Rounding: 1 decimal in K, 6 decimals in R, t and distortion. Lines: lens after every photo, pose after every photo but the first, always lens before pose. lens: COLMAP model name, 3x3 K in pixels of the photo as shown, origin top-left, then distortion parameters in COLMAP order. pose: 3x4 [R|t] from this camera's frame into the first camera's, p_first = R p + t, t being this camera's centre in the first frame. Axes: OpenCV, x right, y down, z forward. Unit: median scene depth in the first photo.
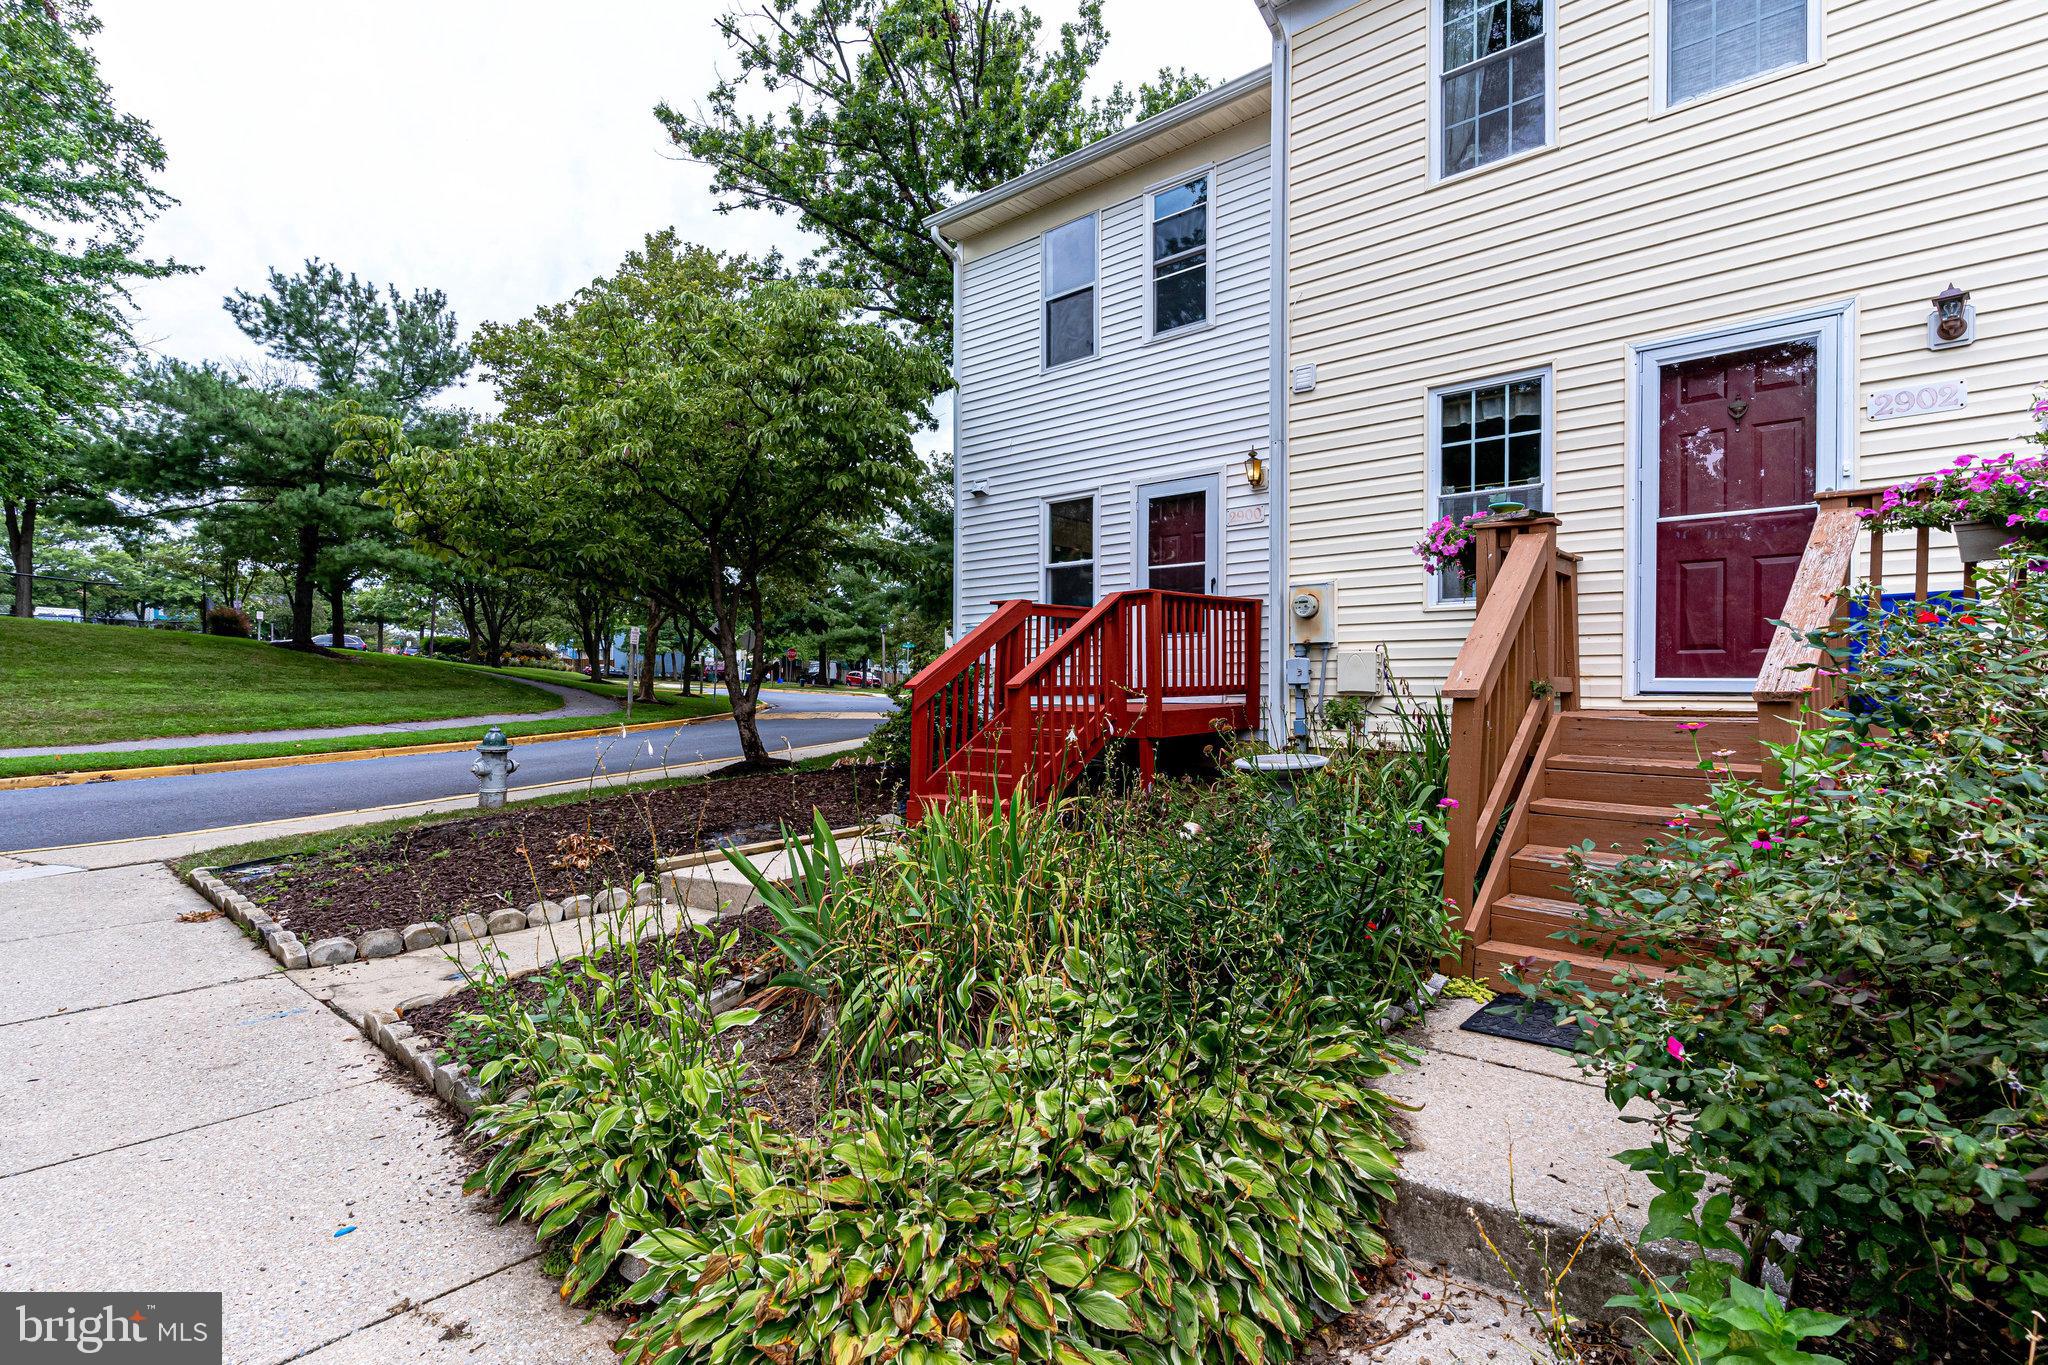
lens RADIAL K [[993.8, 0, 1024.0], [0, 993.8, 682.5], [0, 0, 1]] dist [0.001779, -0.000760]
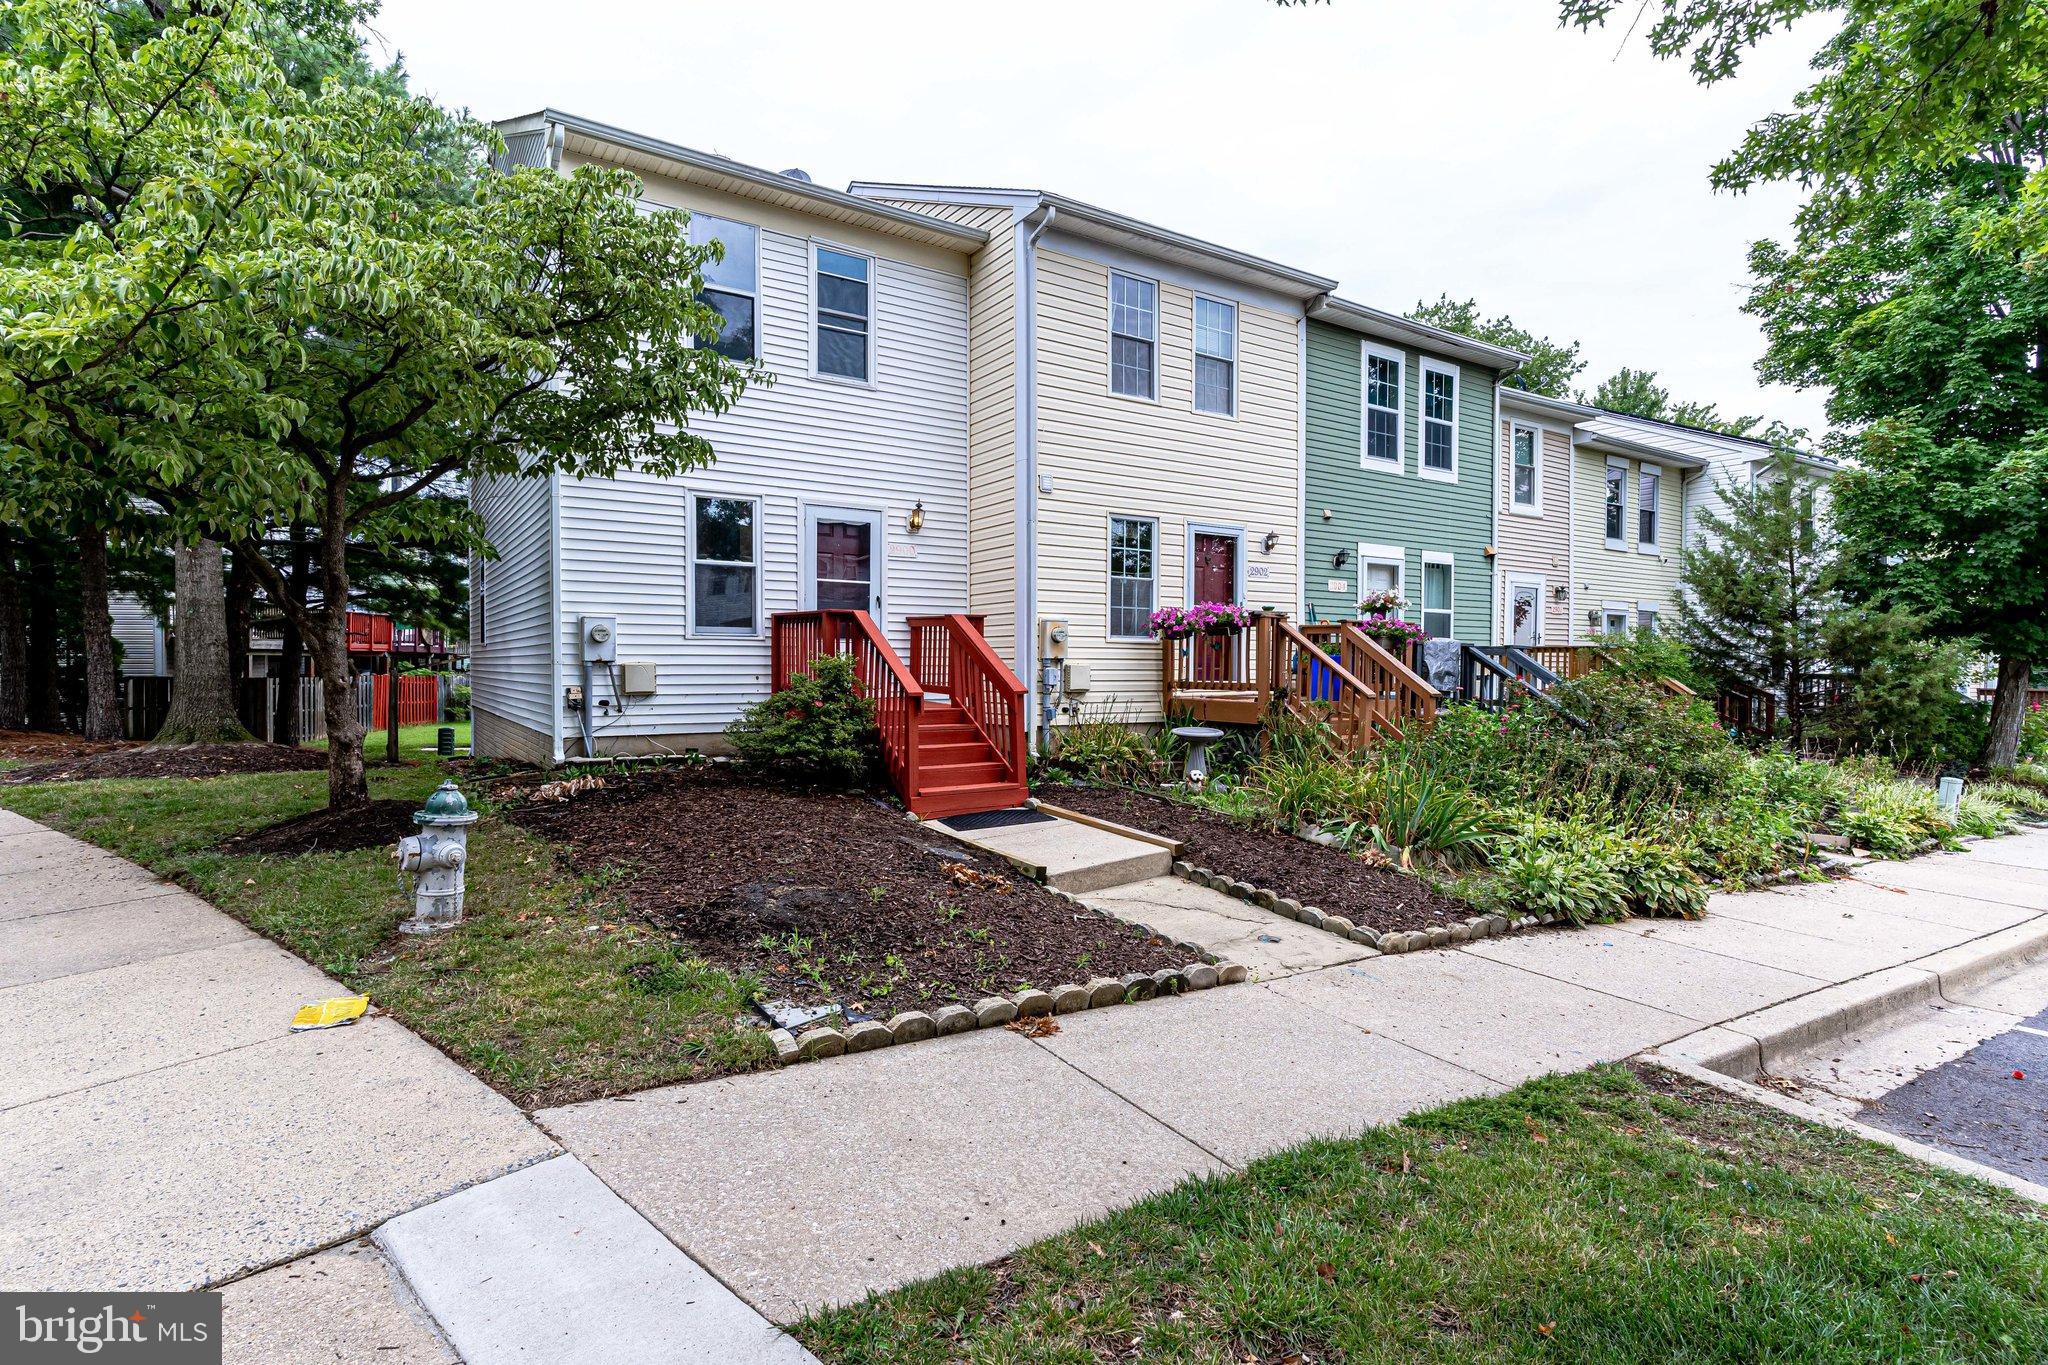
lens RADIAL K [[993.8, 0, 1024.0], [0, 993.8, 682.5], [0, 0, 1]] dist [0.001779, -0.000760]
pose [[0.276801, -0.024273, 0.960621, -0.822330], [-0.013224, 0.999490, 0.029066, -0.031030], [-0.960836, -0.020749, 0.276339, 0.417155]]
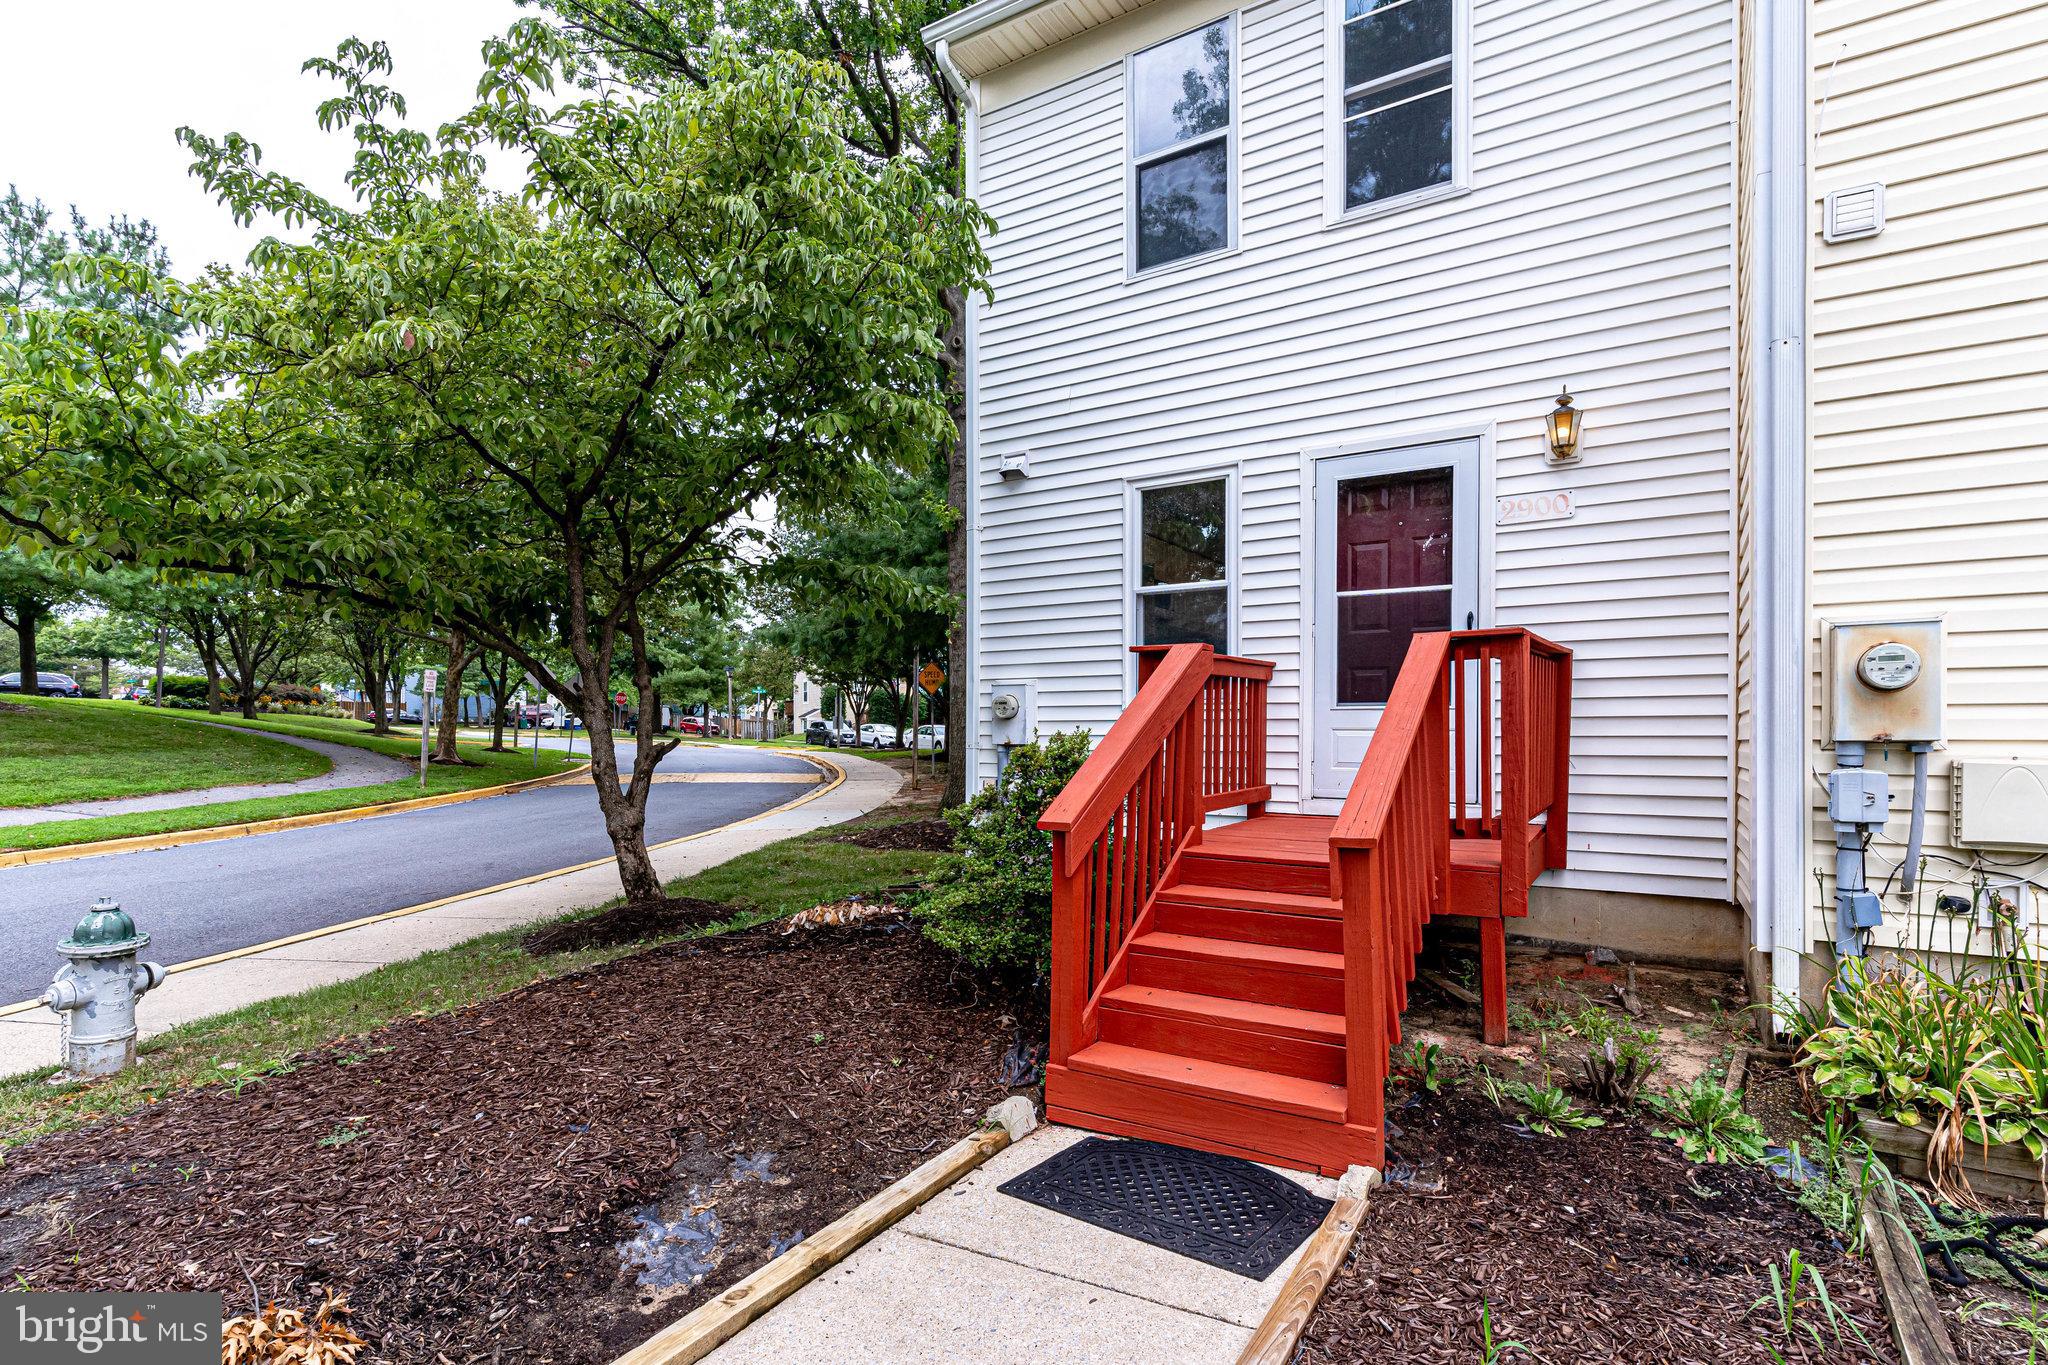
lens RADIAL K [[1000.7, 0, 1022.3], [0, 1000.7, 740.1], [0, 0, 1]] dist [0.001499, -0.000354]
pose [[0.987265, -0.001619, 0.159074, -0.148750], [-0.000627, 0.999901, 0.014071, -0.031259], [-0.159081, -0.013992, 0.987166, 0.385511]]
